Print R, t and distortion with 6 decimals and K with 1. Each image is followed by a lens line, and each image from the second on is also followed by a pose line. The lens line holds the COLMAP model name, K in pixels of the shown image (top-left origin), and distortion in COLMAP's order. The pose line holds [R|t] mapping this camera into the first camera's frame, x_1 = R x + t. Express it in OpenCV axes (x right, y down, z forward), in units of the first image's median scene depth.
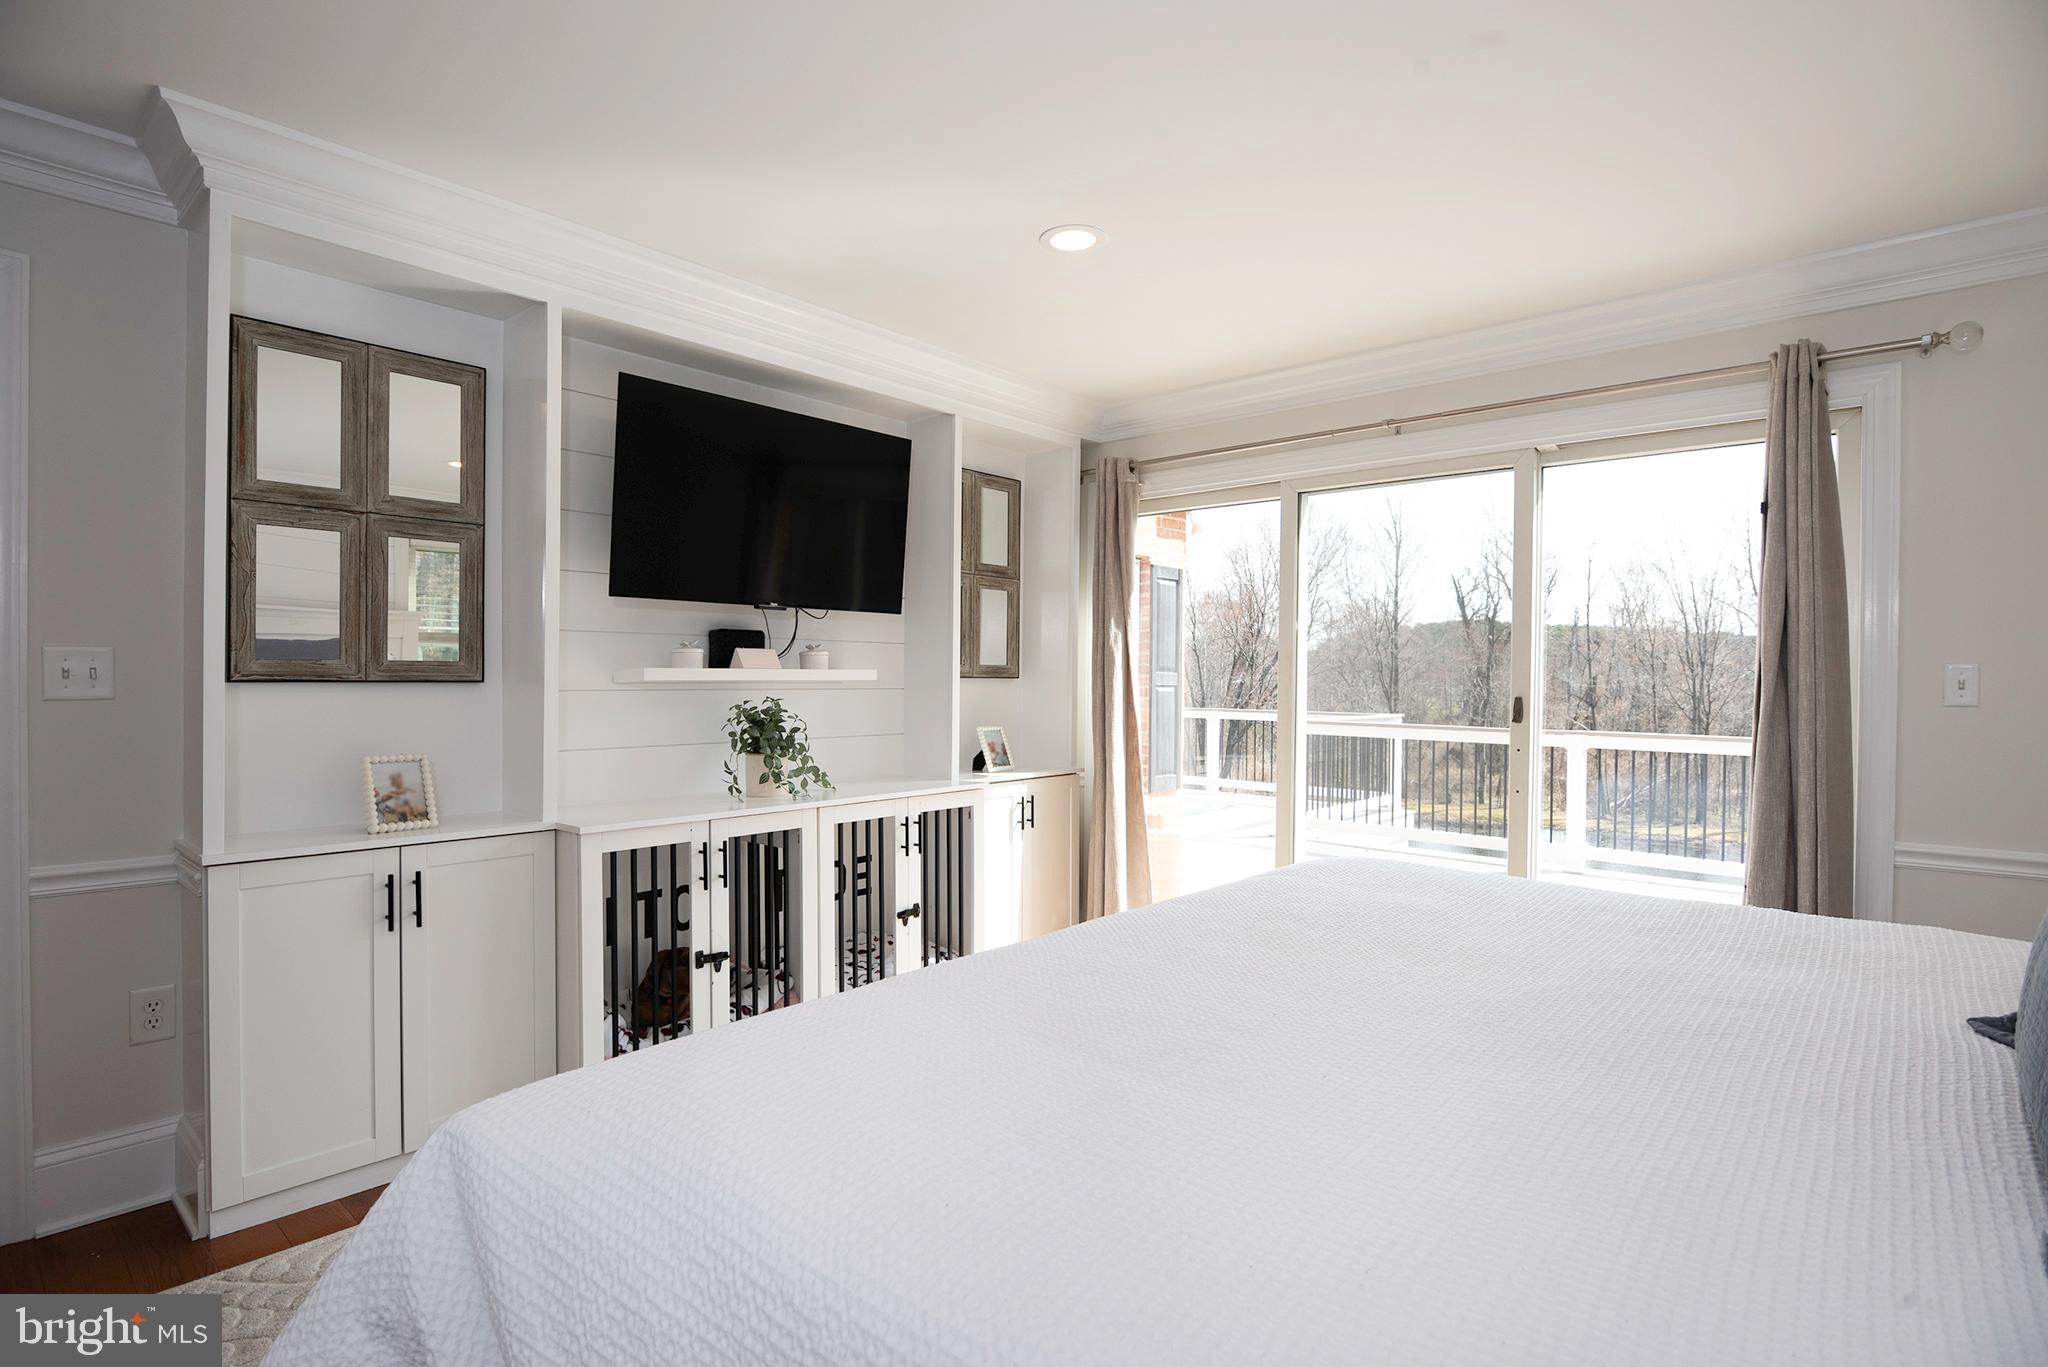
lens RADIAL K [[1030.9, 0, 1024.0], [0, 1030.9, 683.5], [0, 0, 1]] dist [-0.011784, -0.000319]
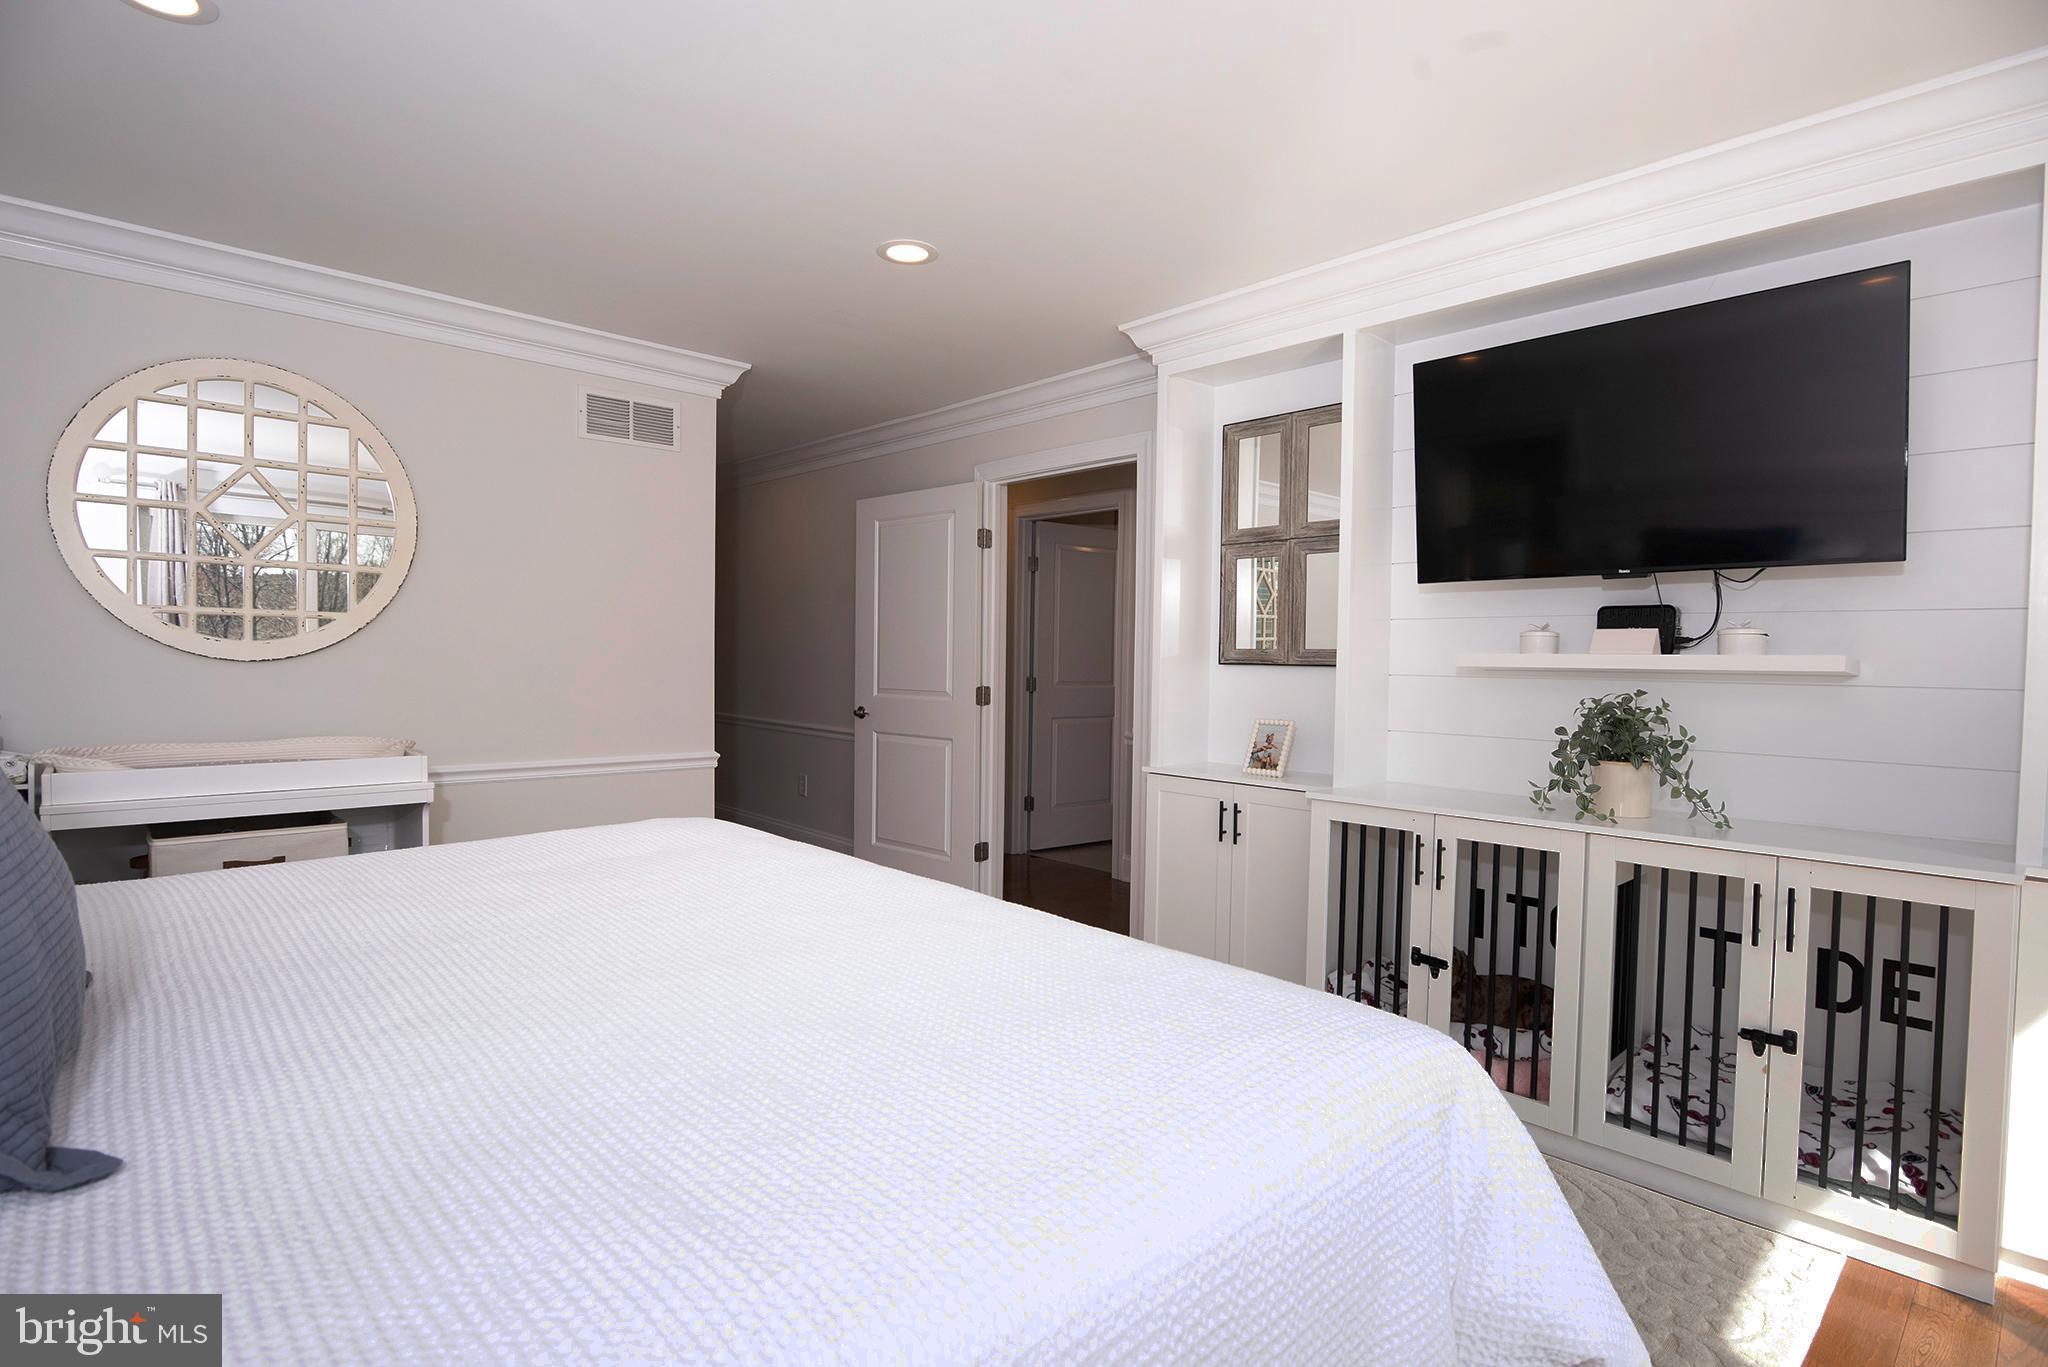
lens RADIAL K [[1030.9, 0, 1024.0], [0, 1030.9, 683.5], [0, 0, 1]] dist [-0.011784, -0.000319]
pose [[-0.114176, 0.022121, -0.993214, 0.668472], [-0.016743, 0.999567, 0.024188, -0.003910], [0.993319, 0.019391, -0.113756, 0.731264]]
